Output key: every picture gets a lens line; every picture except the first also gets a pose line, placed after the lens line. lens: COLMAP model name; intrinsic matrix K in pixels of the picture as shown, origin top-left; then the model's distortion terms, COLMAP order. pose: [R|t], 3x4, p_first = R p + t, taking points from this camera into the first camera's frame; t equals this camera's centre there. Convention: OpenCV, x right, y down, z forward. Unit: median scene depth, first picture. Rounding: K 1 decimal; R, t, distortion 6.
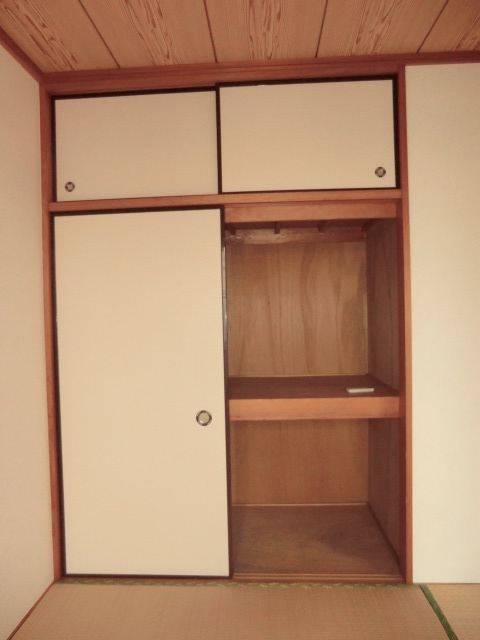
lens RADIAL K [[469.5, 0, 236.6], [0, 469.5, 319.0], [0, 0, 1]] dist [-0.080108, 0.055793]
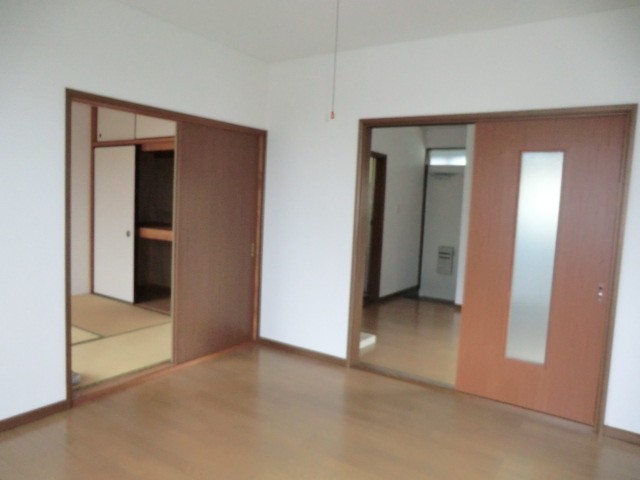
lens RADIAL K [[469.5, 0, 320.8], [0, 469.5, 239.4], [0, 0, 1]] dist [-0.080108, 0.055793]
pose [[0.848831, 0.106772, -0.517769, 1.979324], [-0.070290, 0.993491, 0.089640, -0.039999], [0.523970, -0.039695, 0.850811, -0.495751]]
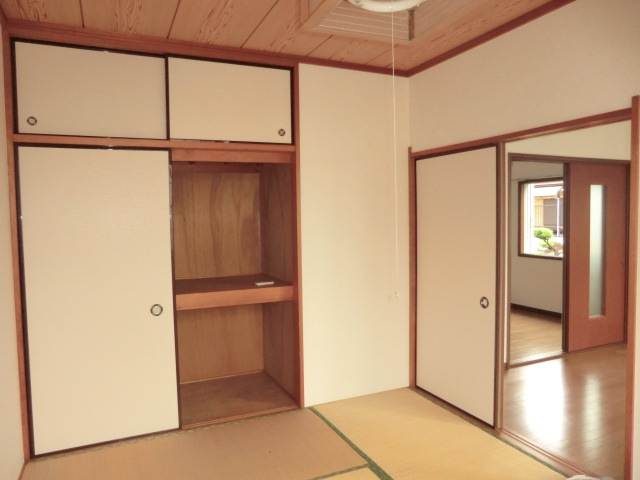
lens RADIAL K [[469.5, 0, 319.5], [0, 469.5, 241.1], [0, 0, 1]] dist [-0.080108, 0.055793]
pose [[0.881882, -0.019311, 0.471075, -0.274562], [0.005536, 0.999516, 0.030609, -0.018353], [-0.471438, -0.024386, 0.881562, -0.351338]]
